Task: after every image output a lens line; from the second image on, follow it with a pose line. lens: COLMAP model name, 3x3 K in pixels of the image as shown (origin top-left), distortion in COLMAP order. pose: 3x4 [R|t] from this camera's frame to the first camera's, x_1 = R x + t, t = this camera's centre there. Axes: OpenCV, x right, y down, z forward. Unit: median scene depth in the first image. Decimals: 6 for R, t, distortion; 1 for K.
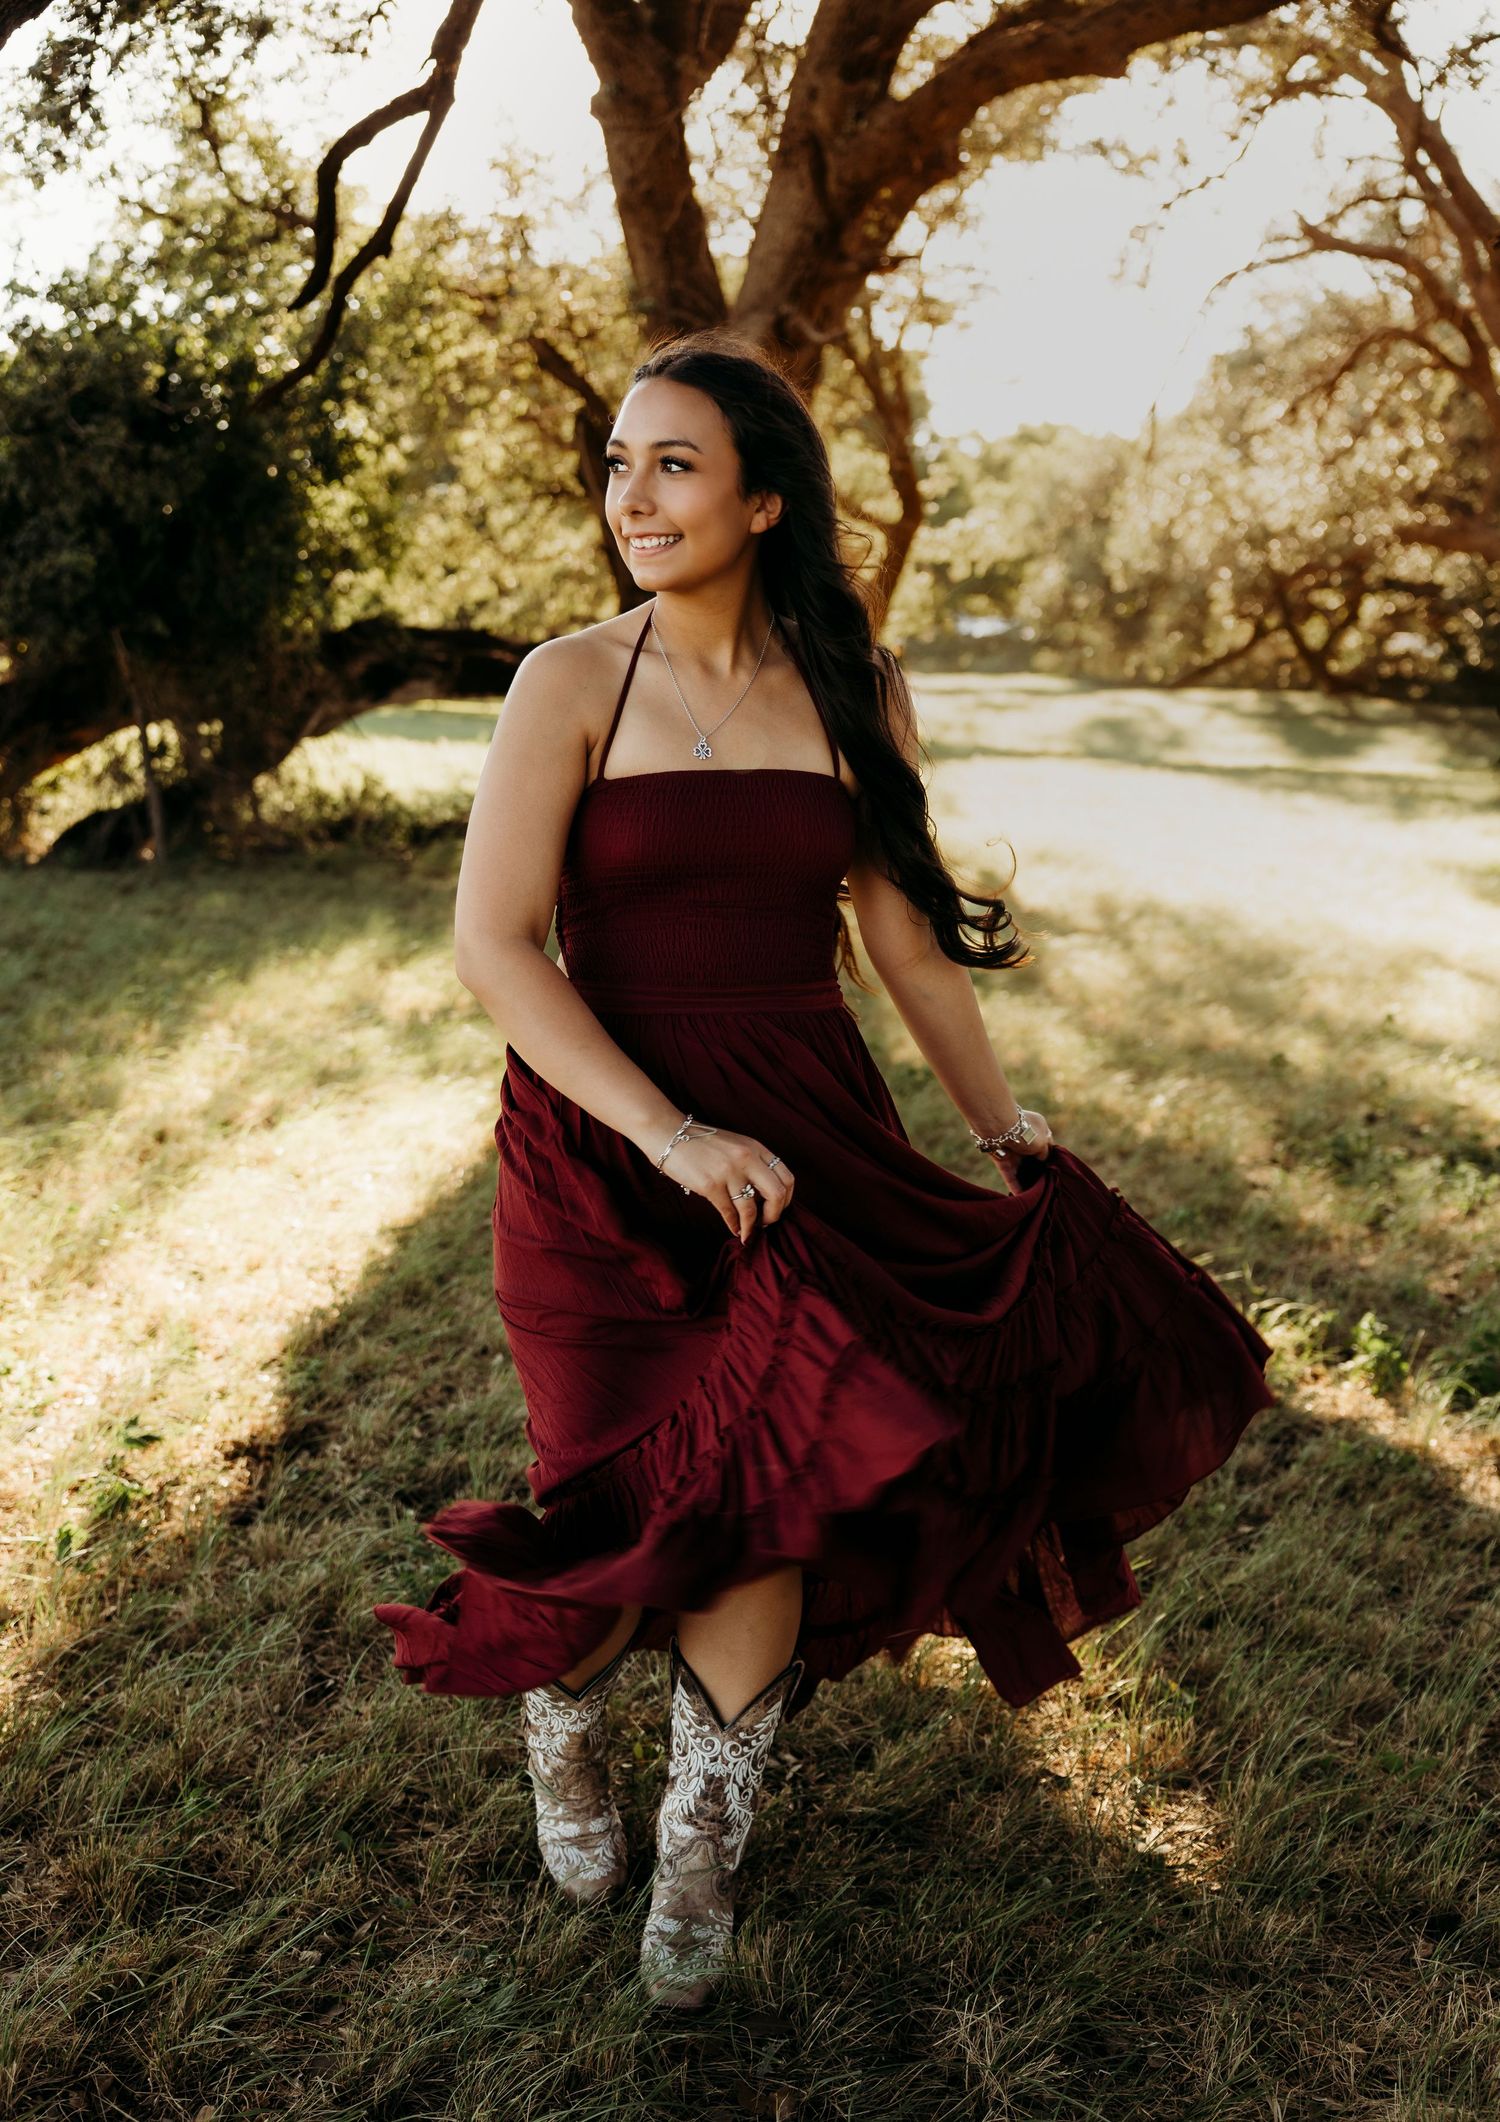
lens RADIAL K [[2144.1, 0, 751.8], [0, 2144.1, 1089.2], [0, 0, 1]] dist [0.069863, -0.012380]
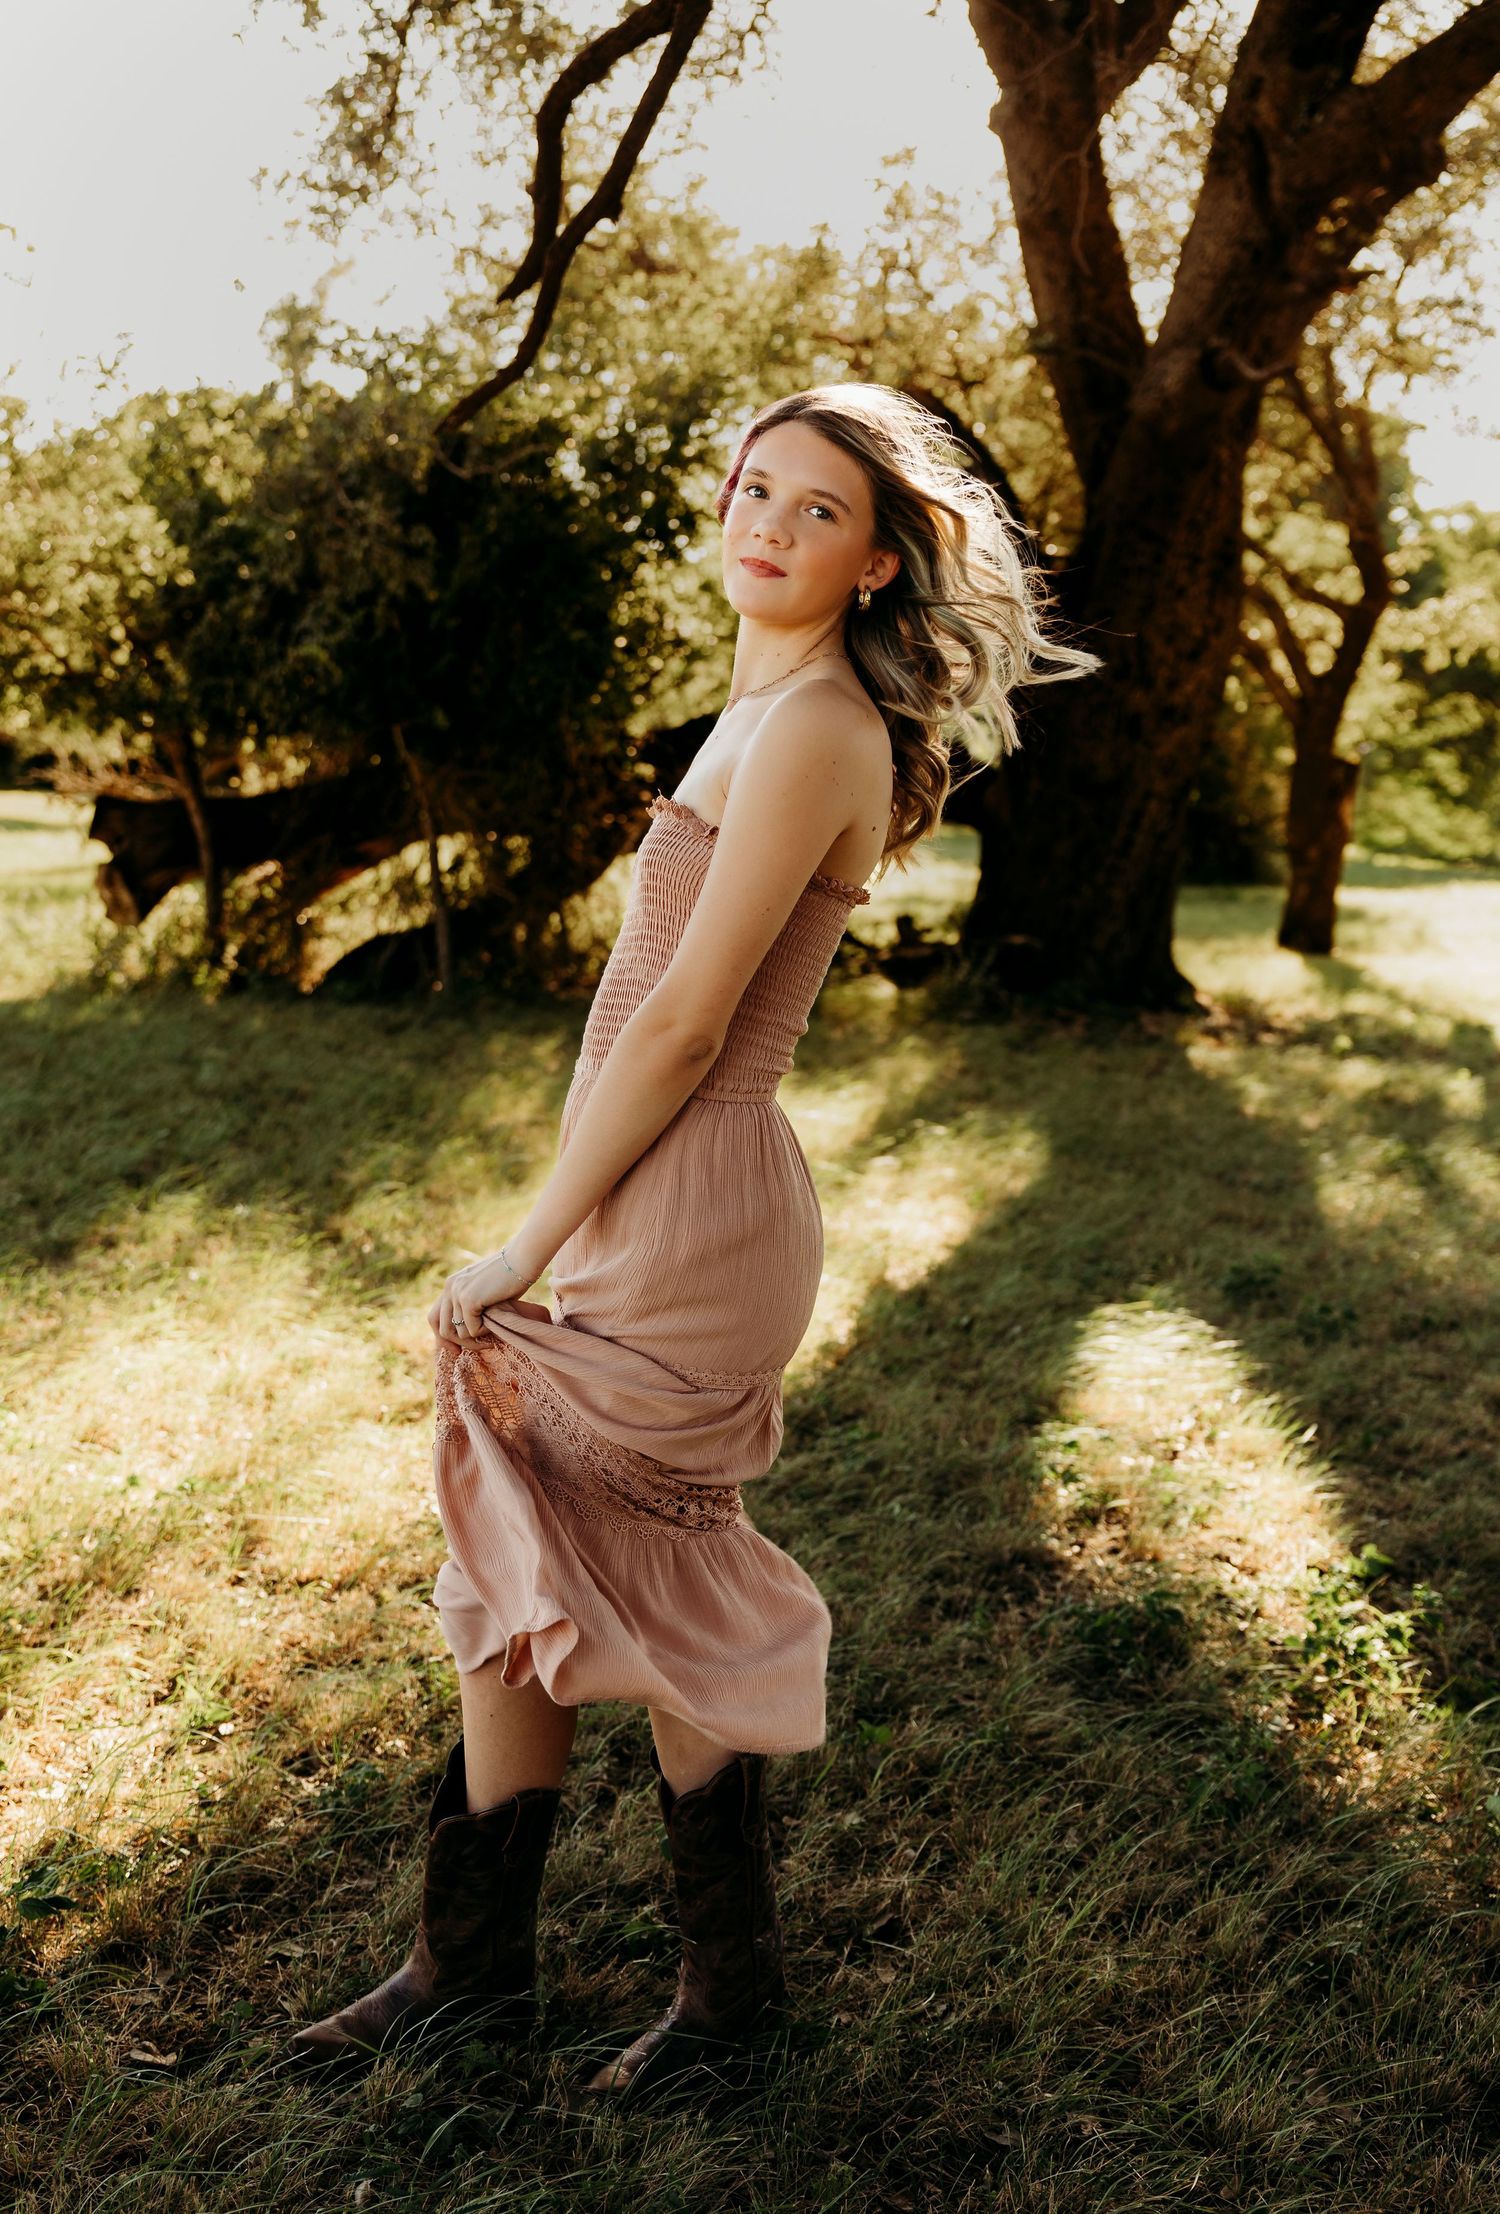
lens RADIAL K [[2348.7, 0, 750.0], [0, 2348.7, 1107.0], [0, 0, 1]] dist [0.009070, 0.023563]
pose [[0.981911, 0.032812, -0.186479, 0.017694], [-0.042863, 0.997823, -0.050124, -0.018329], [0.184428, 0.057211, 0.981179, 0.104991]]
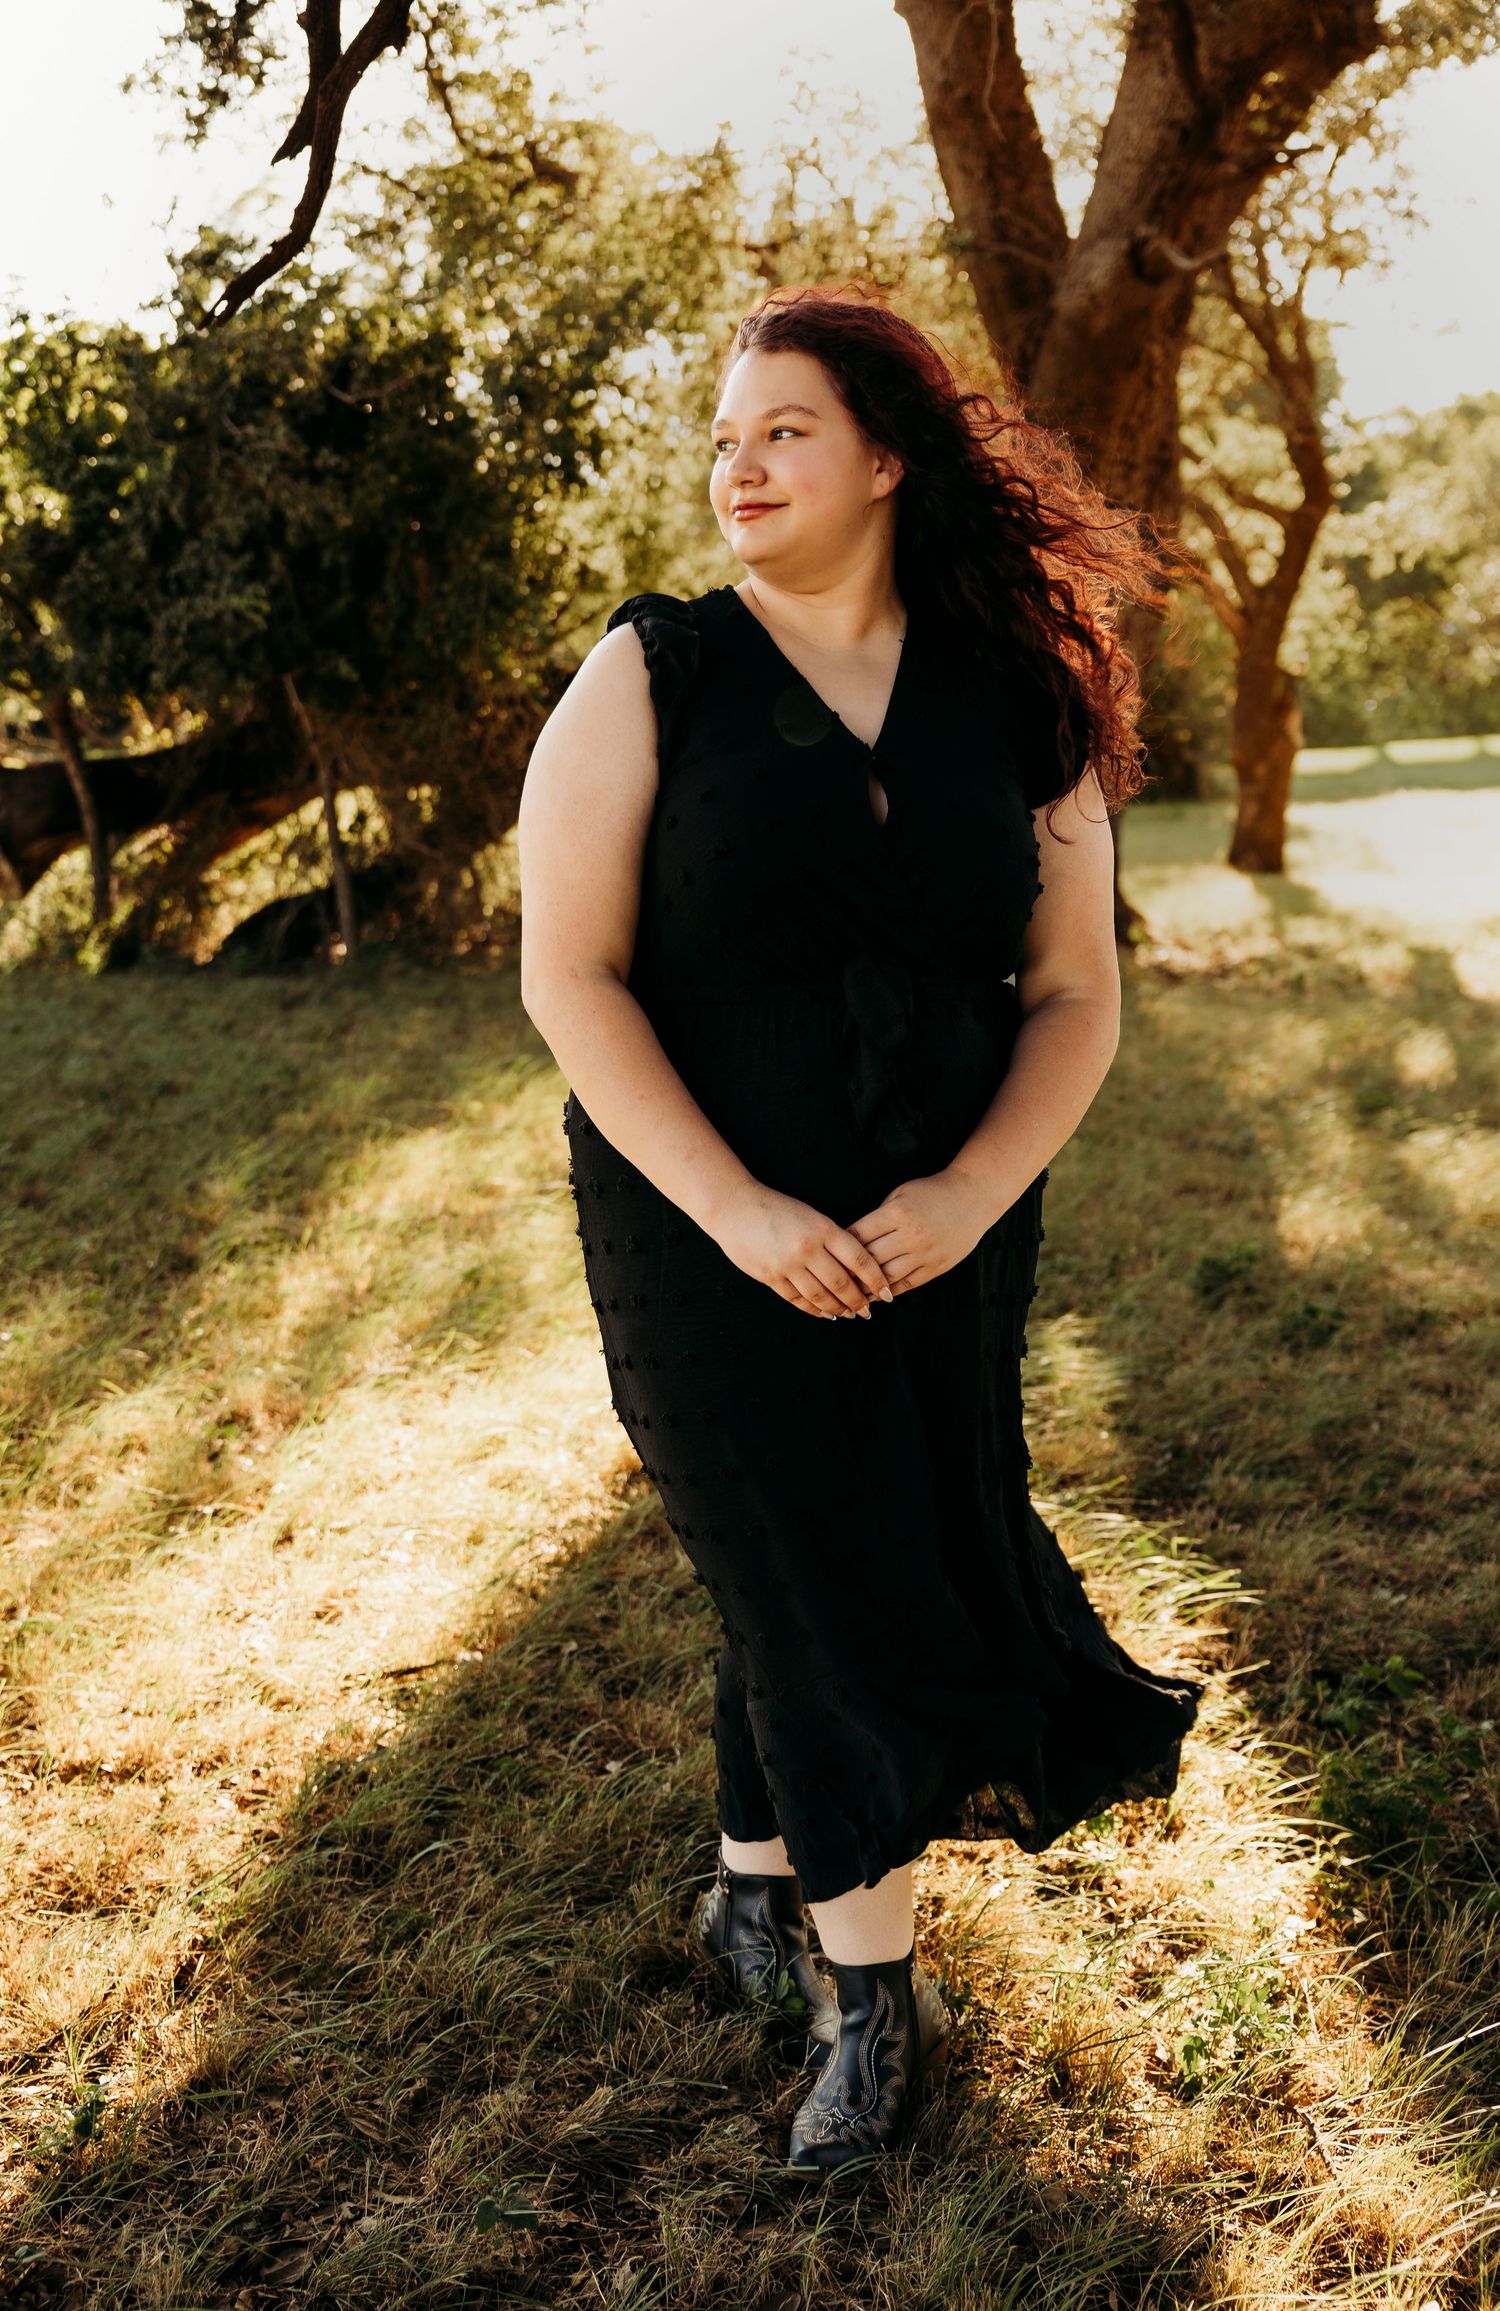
lens RADIAL K [[2296.5, 0, 744.7], [0, 2296.5, 1098.6], [0, 0, 1]] dist [0.000367, 0.021450]
pose [[0.985130, -0.000170, -0.171811, 0.015613], [-0.003376, 0.999787, -0.020344, -0.034939], [0.171778, 0.020622, 0.984920, 0.173226]]
